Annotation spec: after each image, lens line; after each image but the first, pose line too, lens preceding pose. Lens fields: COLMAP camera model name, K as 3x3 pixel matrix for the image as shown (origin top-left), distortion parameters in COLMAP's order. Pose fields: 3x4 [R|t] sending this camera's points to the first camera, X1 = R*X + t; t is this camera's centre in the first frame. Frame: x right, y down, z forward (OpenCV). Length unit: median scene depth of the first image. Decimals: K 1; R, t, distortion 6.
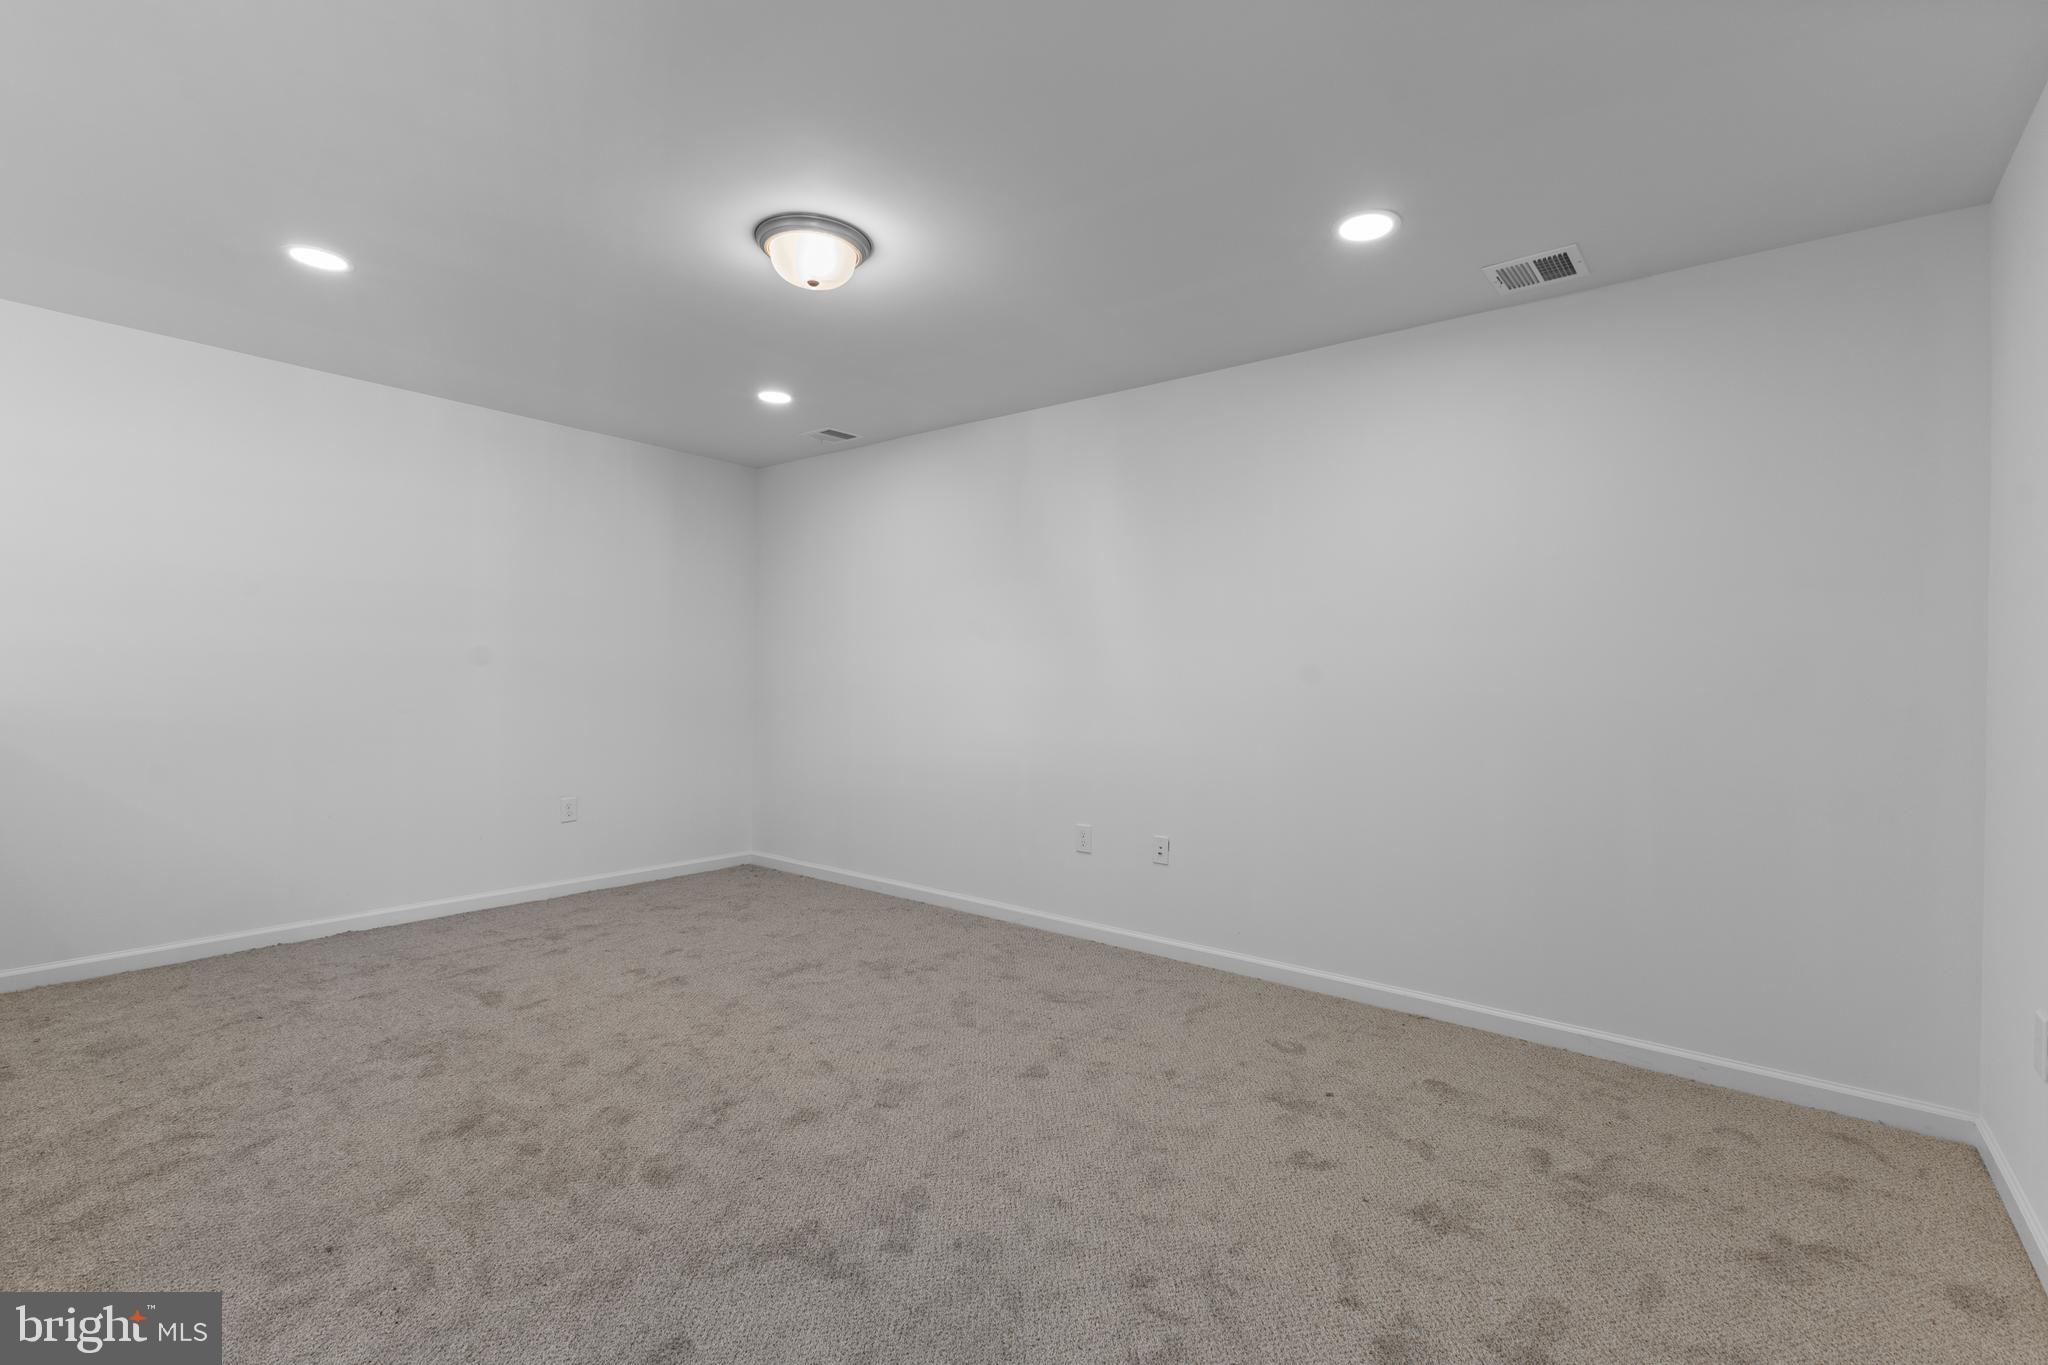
lens RADIAL K [[889.8, 0, 1024.6], [0, 889.8, 680.6], [0, 0, 1]] dist [0.004473, 0.000178]
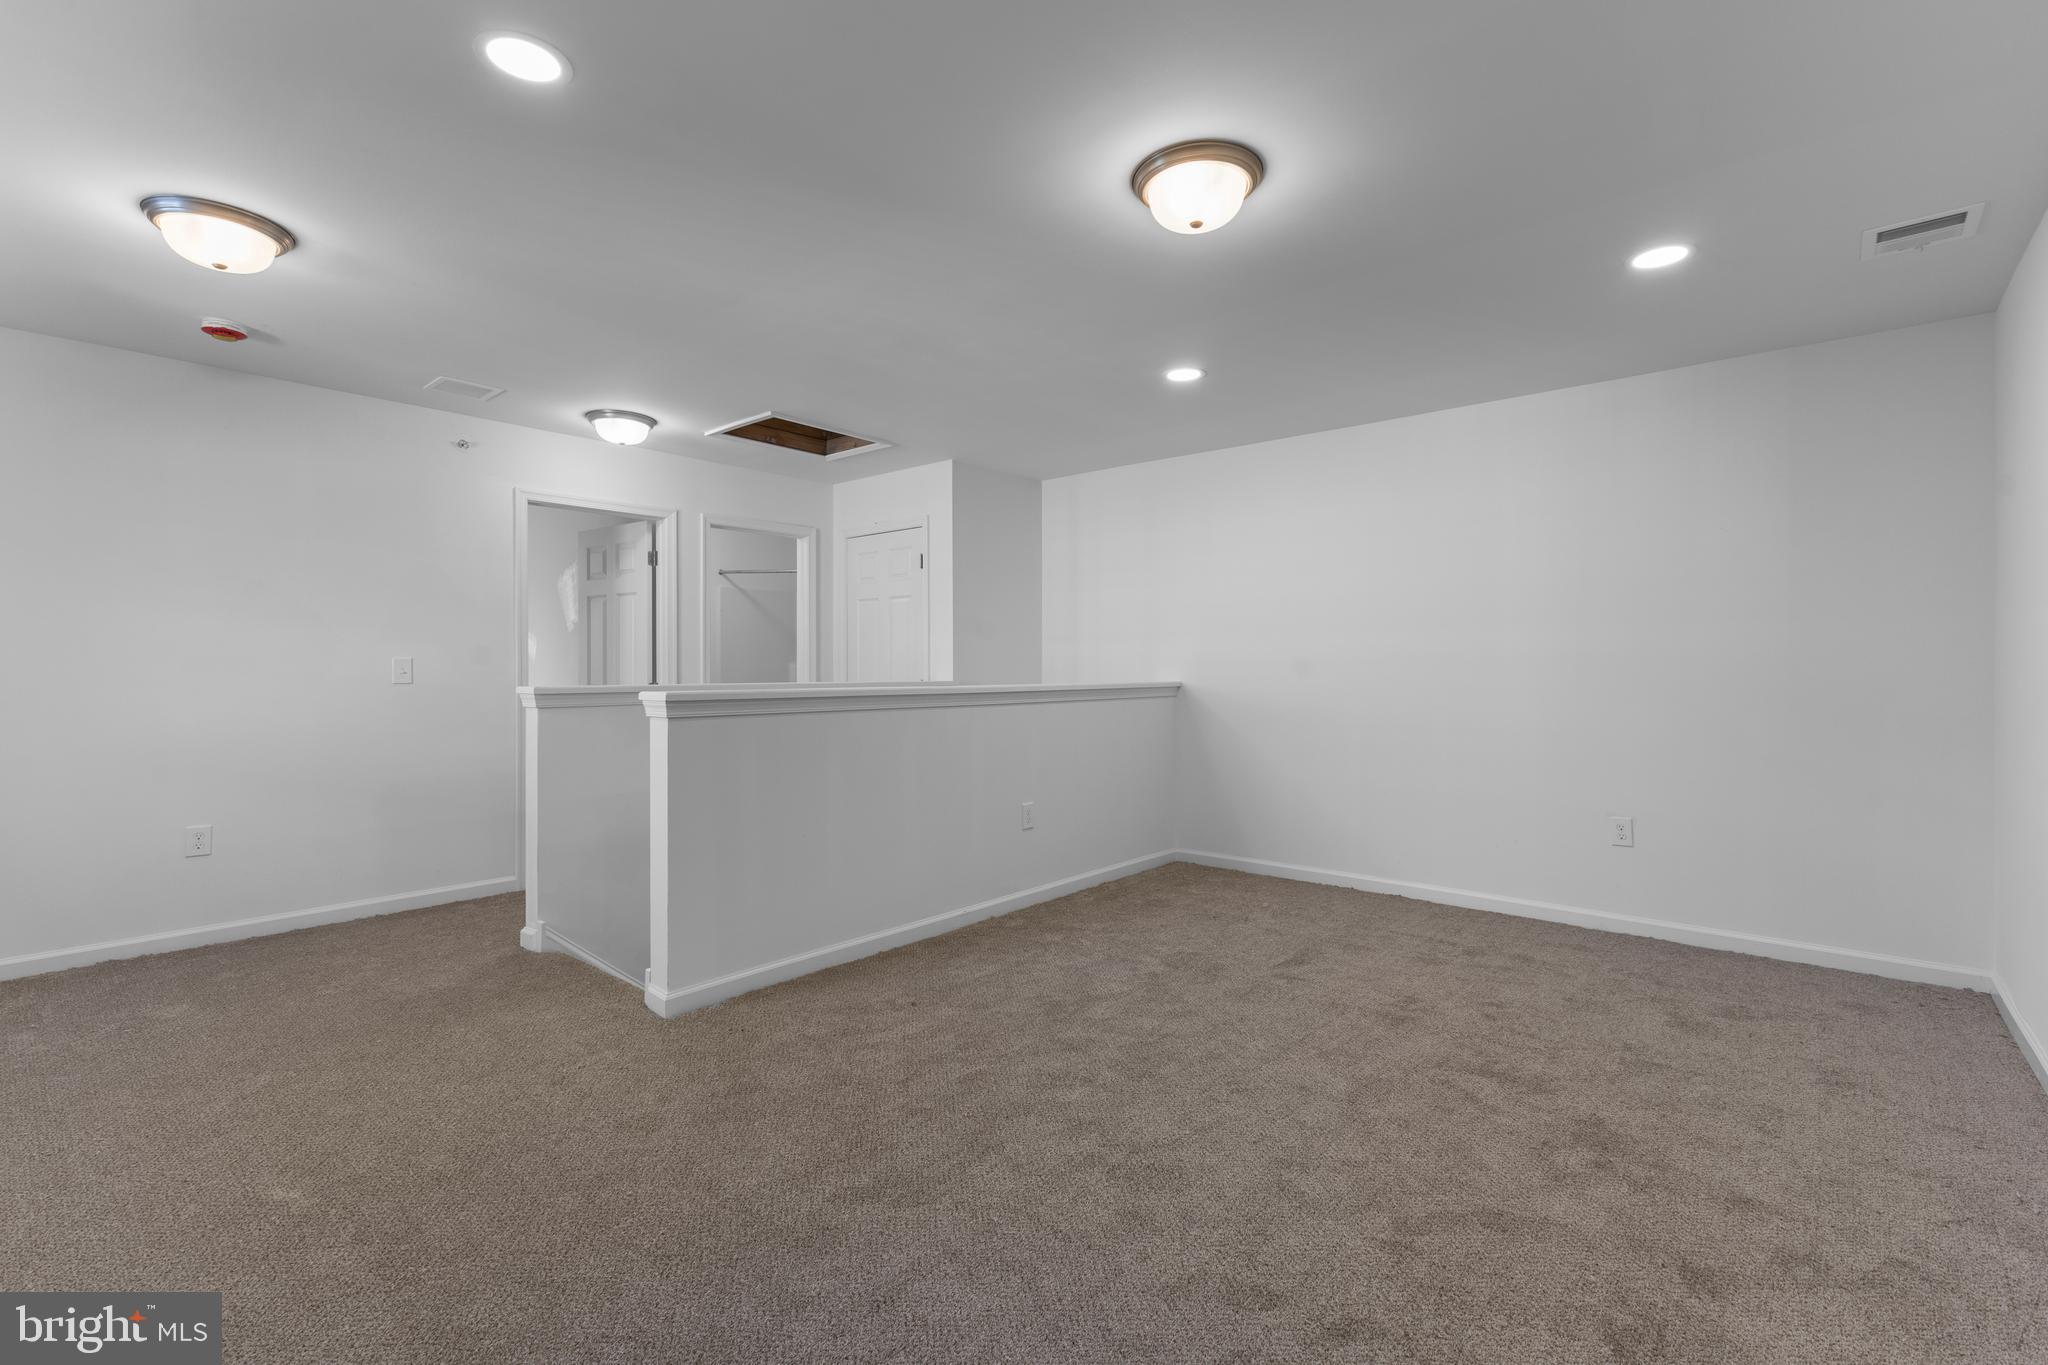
lens RADIAL K [[889.8, 0, 1024.8], [0, 889.8, 680.4], [0, 0, 1]] dist [0.004473, 0.000178]
pose [[-0.017640, 0.002311, -0.999842, 0.527563], [-0.001883, 0.999995, 0.002344, 0.001747], [0.999843, 0.001924, -0.017635, 0.694538]]
